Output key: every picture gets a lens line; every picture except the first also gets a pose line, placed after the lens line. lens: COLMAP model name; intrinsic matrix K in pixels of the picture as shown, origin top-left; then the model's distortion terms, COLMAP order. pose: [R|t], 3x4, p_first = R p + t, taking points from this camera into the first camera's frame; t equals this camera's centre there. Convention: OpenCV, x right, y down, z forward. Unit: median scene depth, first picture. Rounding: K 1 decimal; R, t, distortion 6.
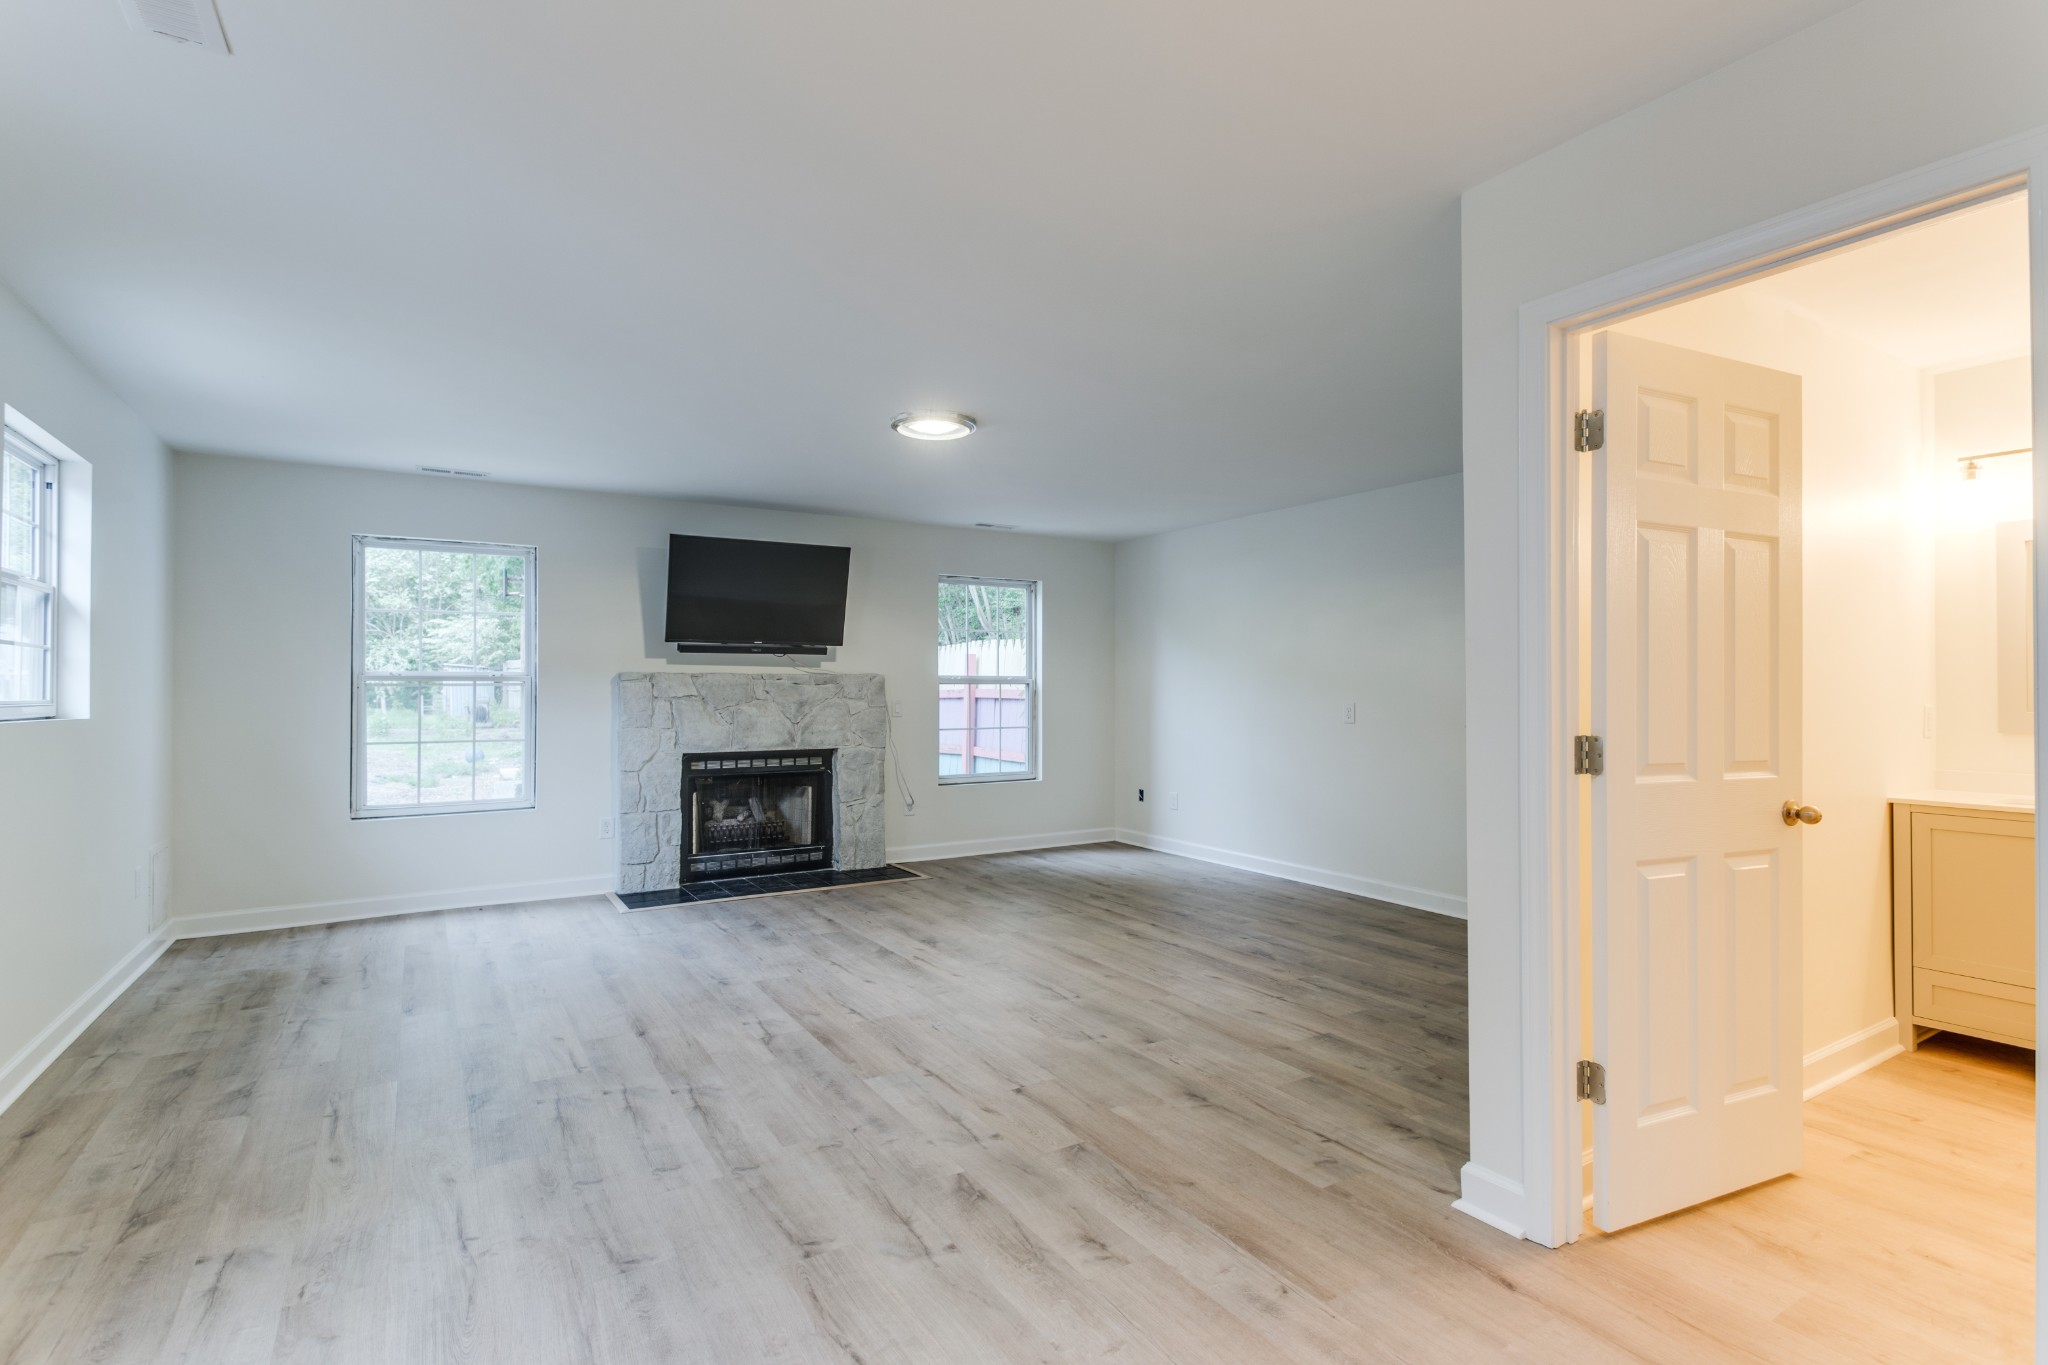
lens RADIAL K [[961.5, 0, 1010.2], [0, 961.5, 682.6], [0, 0, 1]] dist [0.002614, -0.002316]
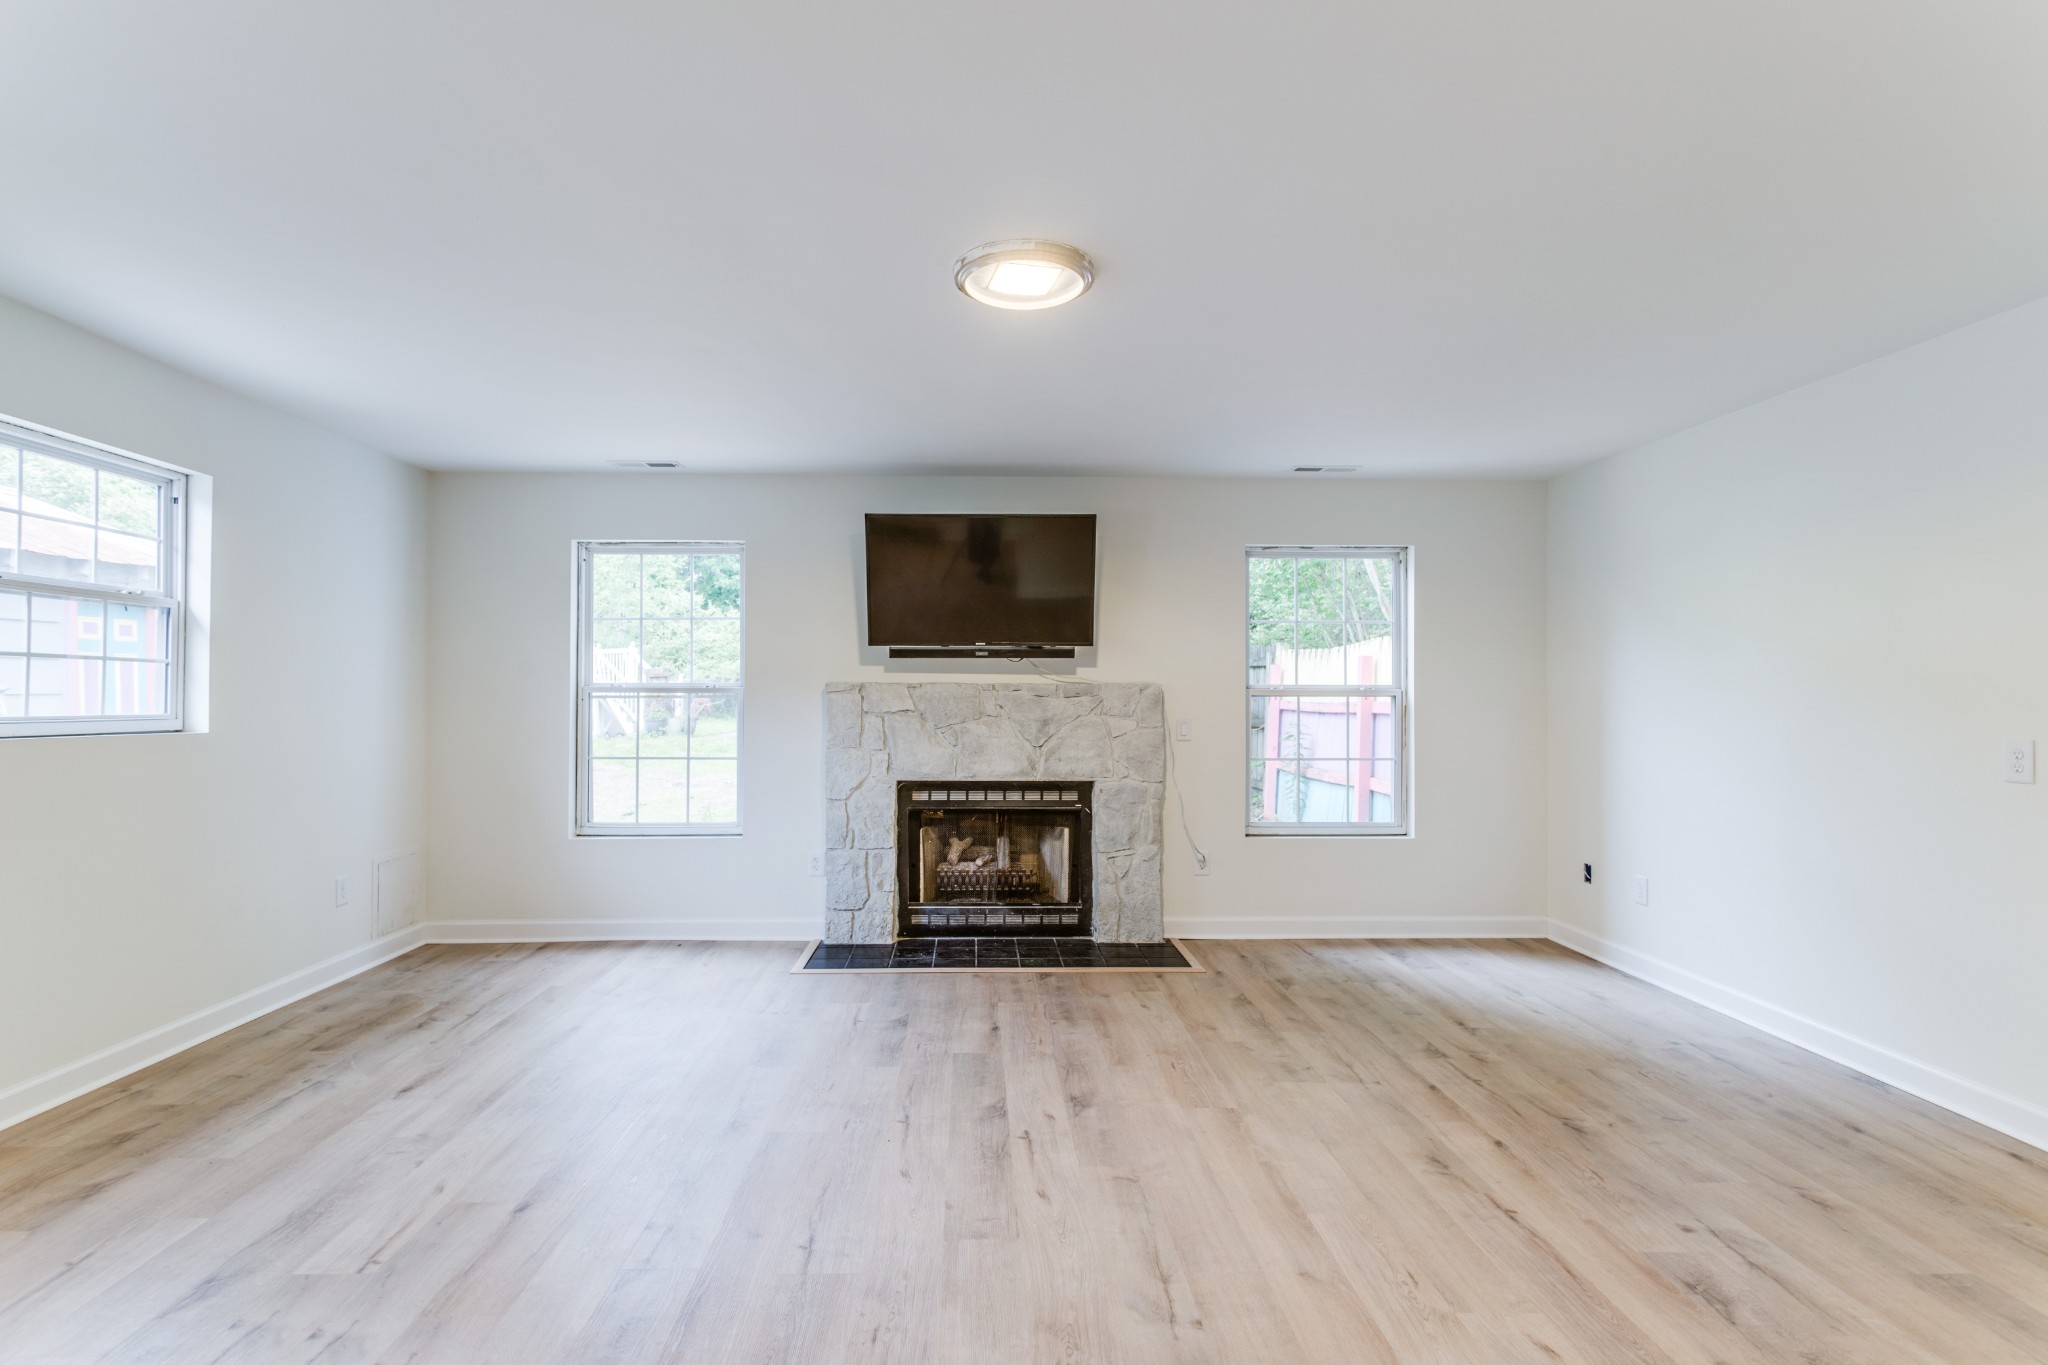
lens RADIAL K [[961.5, 0, 1010.2], [0, 961.5, 682.6], [0, 0, 1]] dist [0.002614, -0.002316]
pose [[0.867861, -0.004105, -0.496789, 0.154949], [0.000014, 0.999966, -0.008239, -0.003592], [0.496806, 0.007144, 0.867832, 0.334608]]
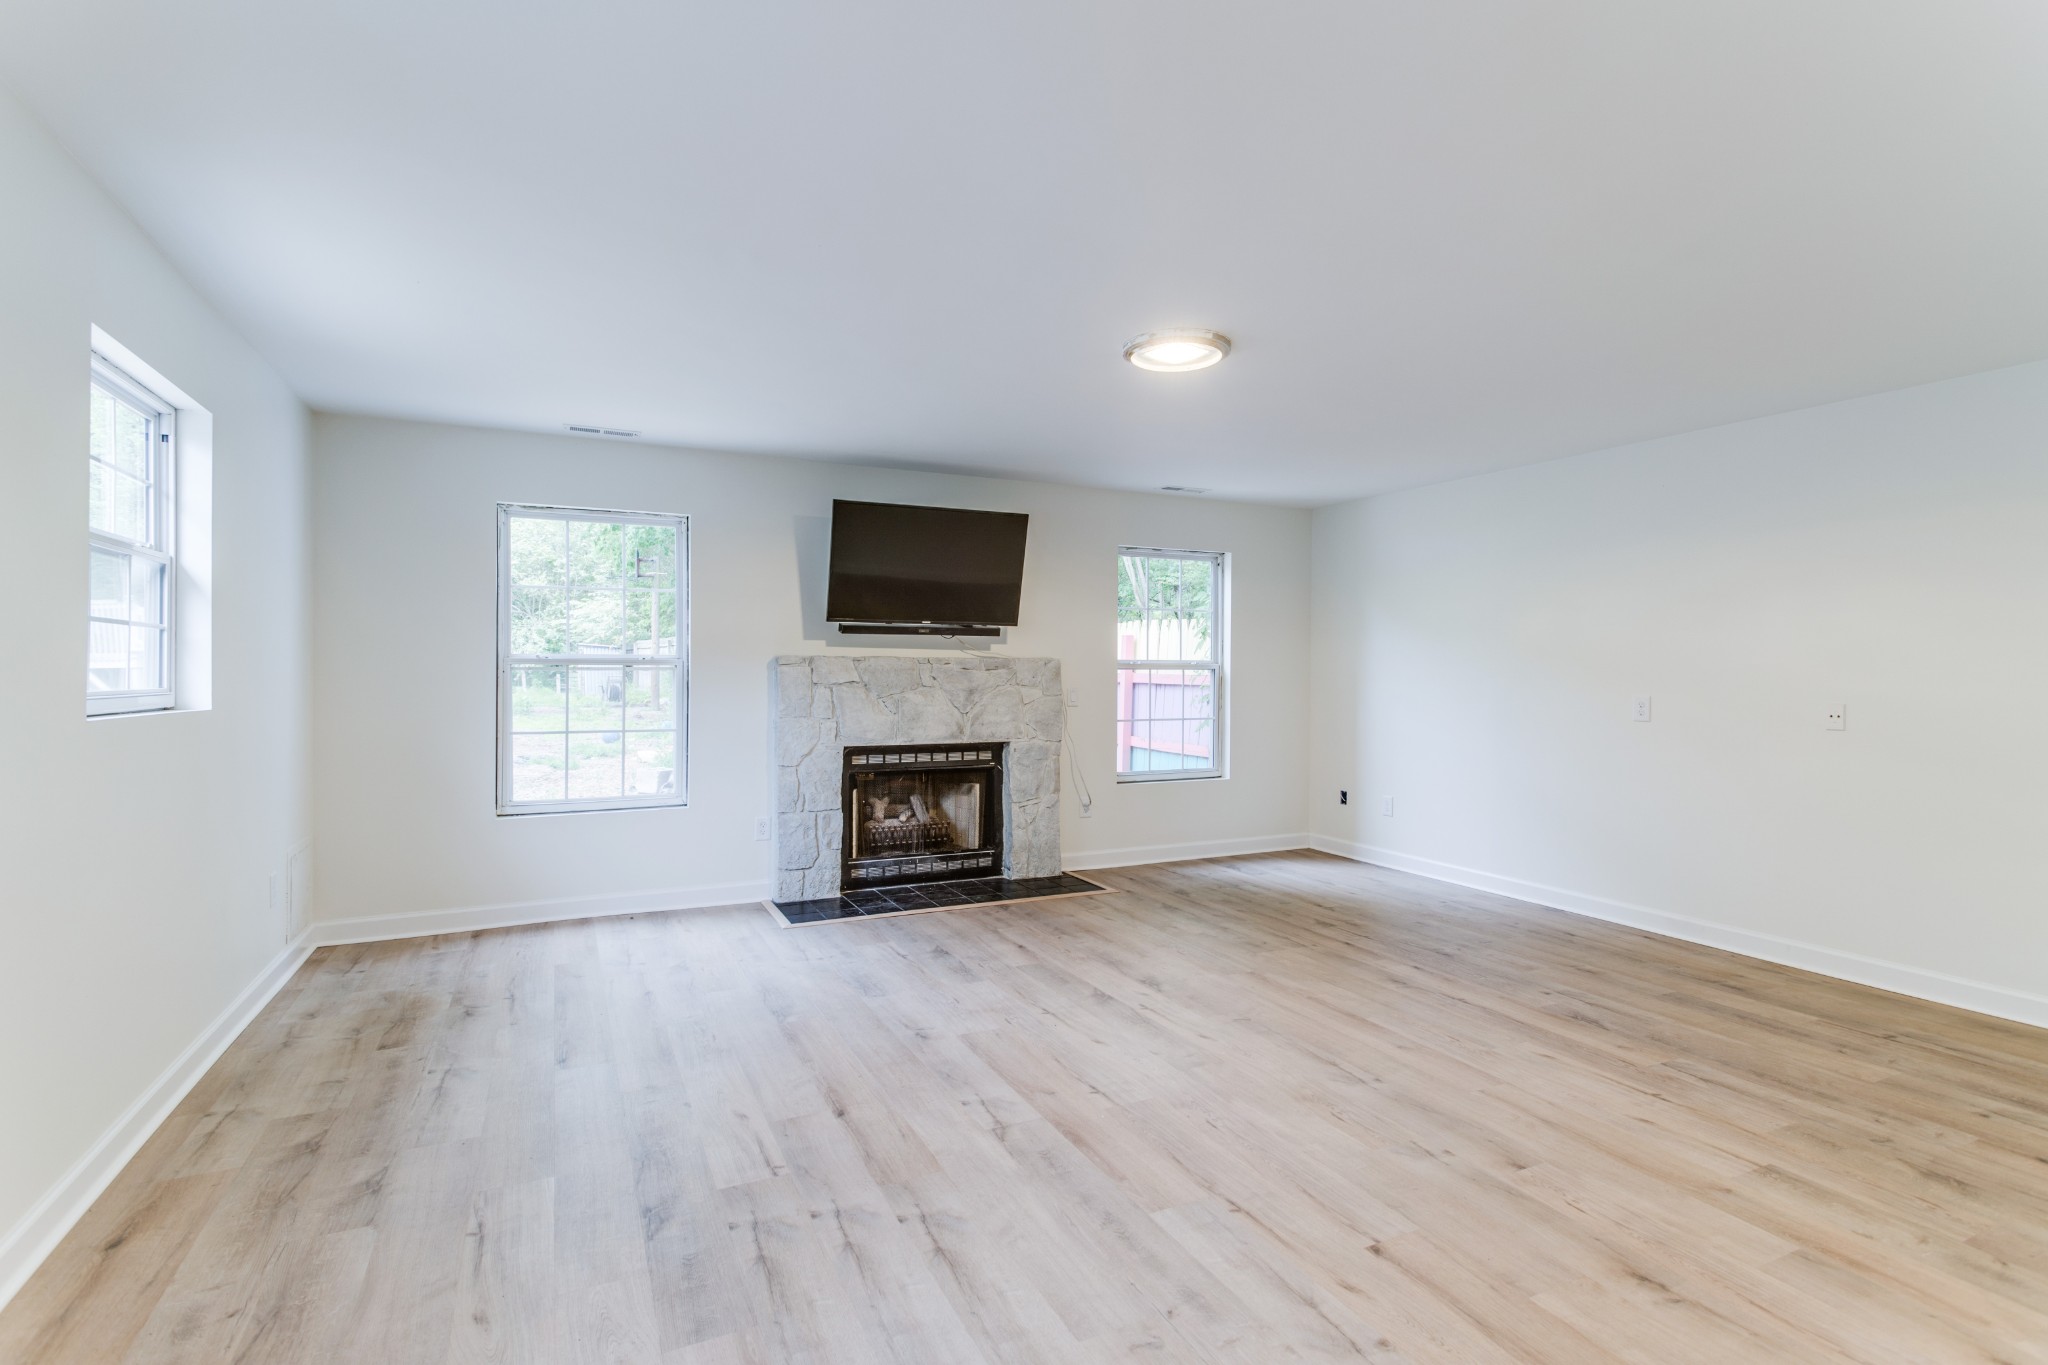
lens RADIAL K [[954.0, 0, 1007.6], [0, 954.0, 676.3], [0, 0, 1]] dist [0.003451, 0.000628]
pose [[0.994213, 0.006105, -0.107251, -0.095486], [-0.004625, 0.999891, 0.014046, -0.004867], [0.107325, -0.013468, 0.994133, 0.137112]]
